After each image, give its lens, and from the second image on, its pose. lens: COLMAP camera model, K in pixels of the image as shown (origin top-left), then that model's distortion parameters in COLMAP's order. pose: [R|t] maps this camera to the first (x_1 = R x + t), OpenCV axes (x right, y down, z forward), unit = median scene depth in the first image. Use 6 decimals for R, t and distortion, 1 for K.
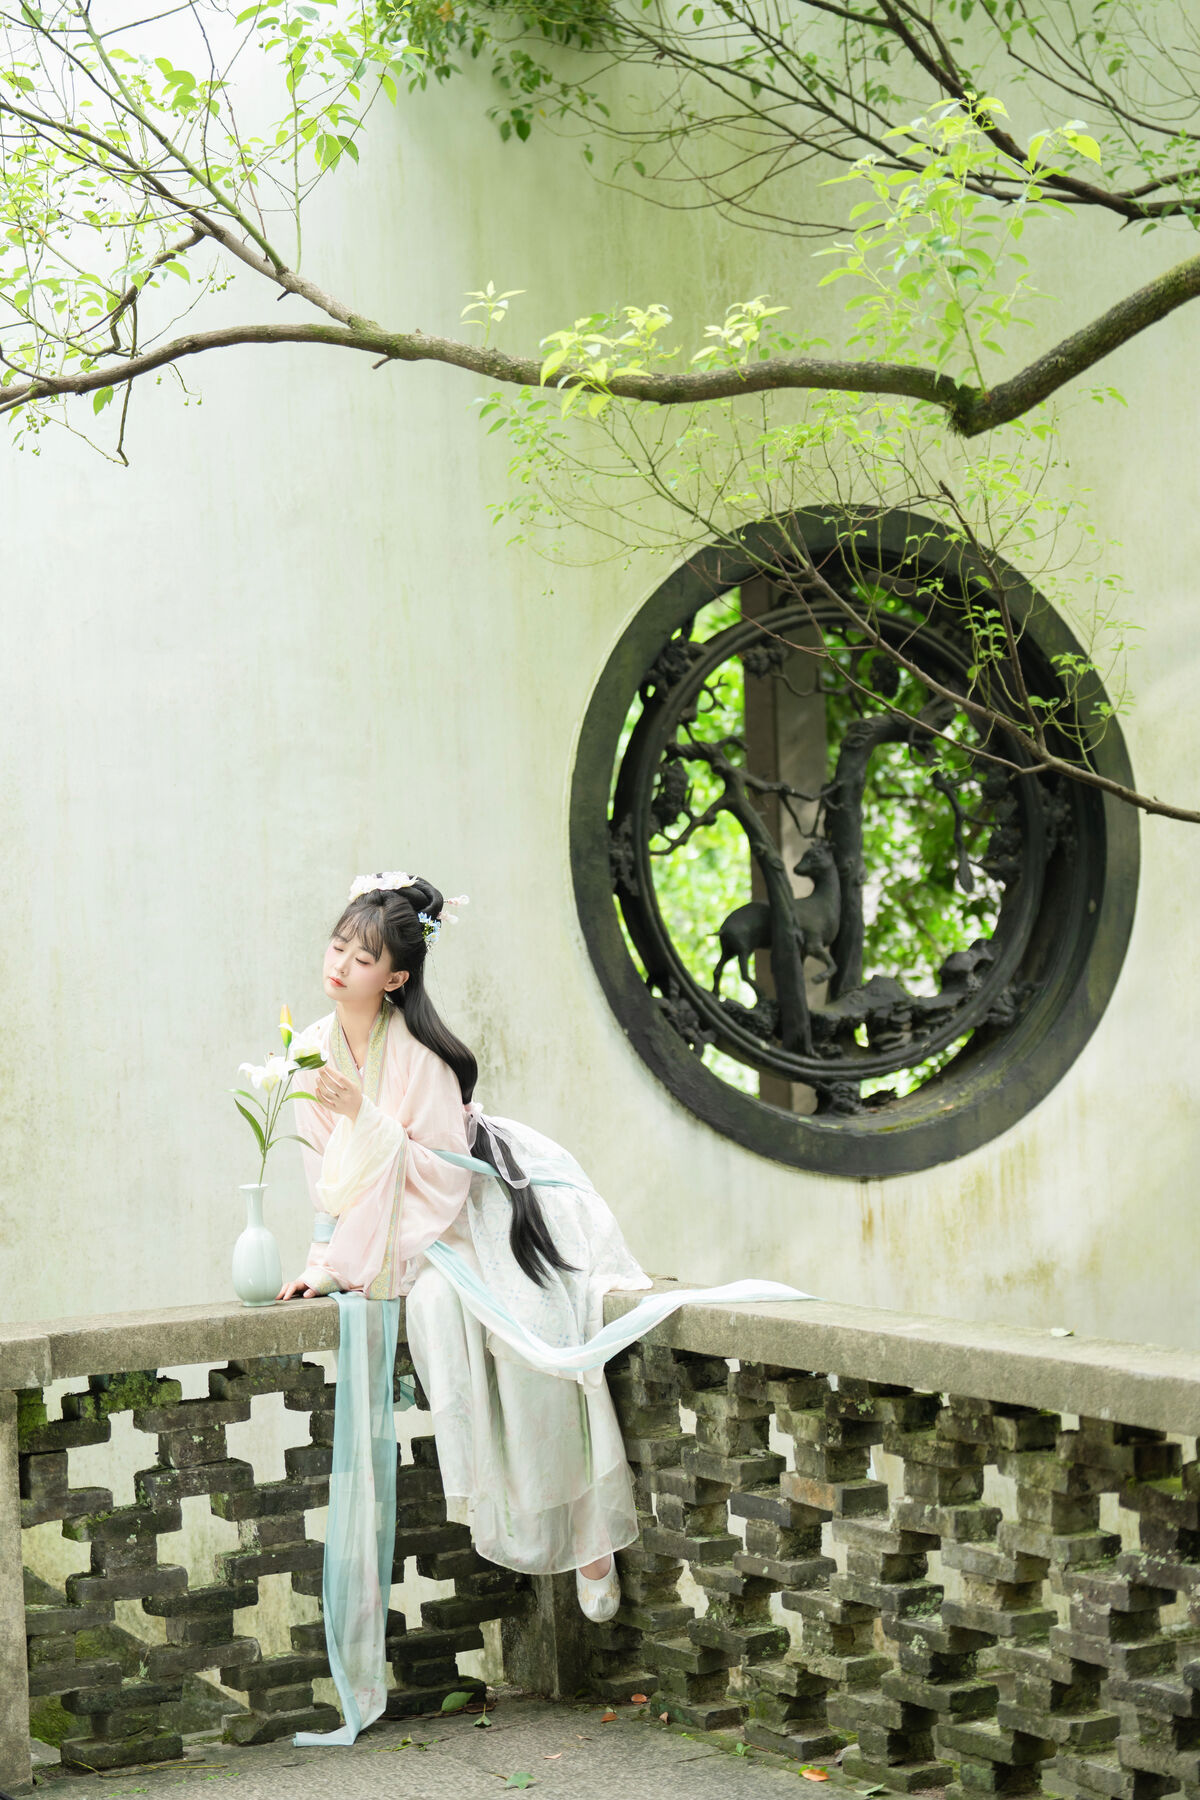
lens RADIAL K [[3695.6, 0, 544.7], [0, 3695.6, 847.4], [0, 0, 1]] dist [0.019345, 0.000000]
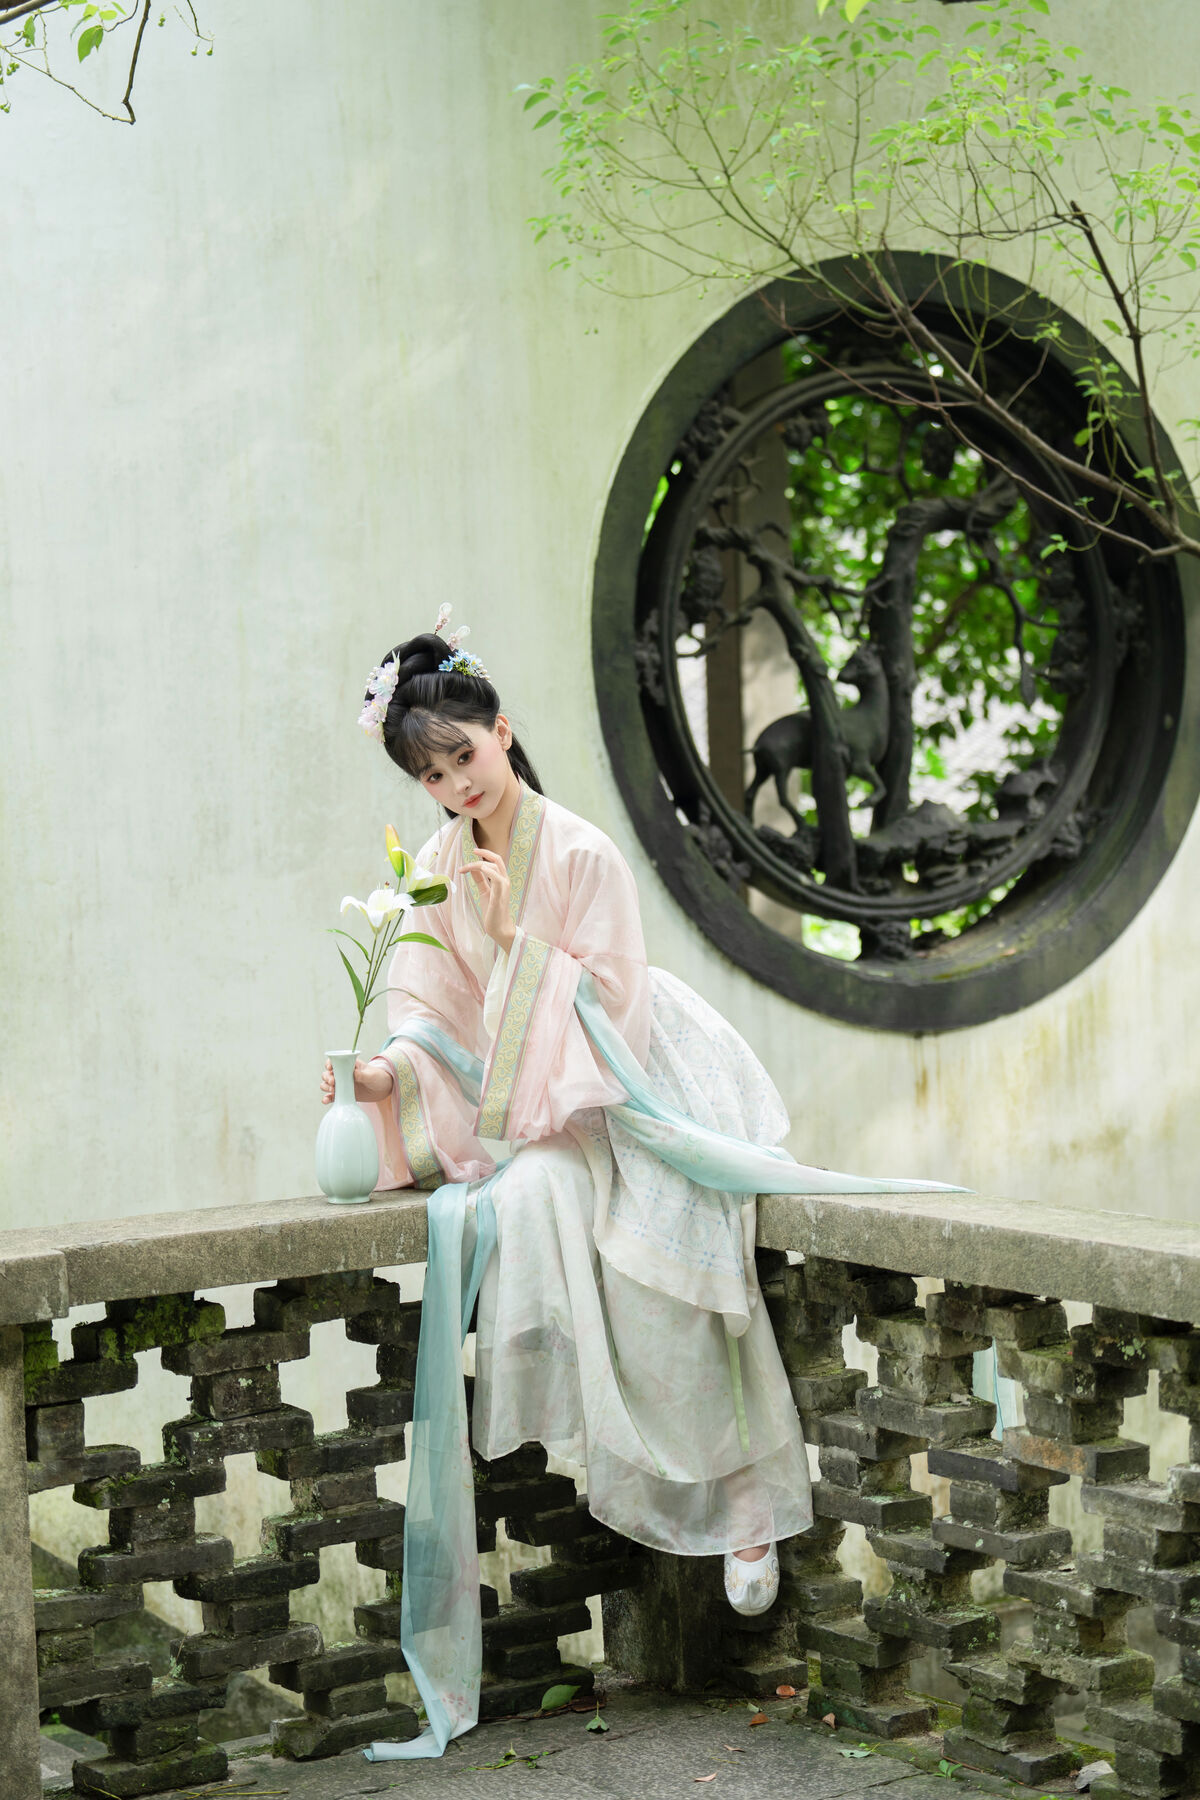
lens RADIAL K [[3695.6, 0, 596.9], [0, 3695.6, 856.8], [0, 0, 1]] dist [0.019345, 0.000000]
pose [[0.997533, 0.003690, 0.070098, -0.049883], [-0.007091, 0.998806, 0.048337, 0.006825], [-0.069836, -0.048714, 0.996368, 0.144290]]
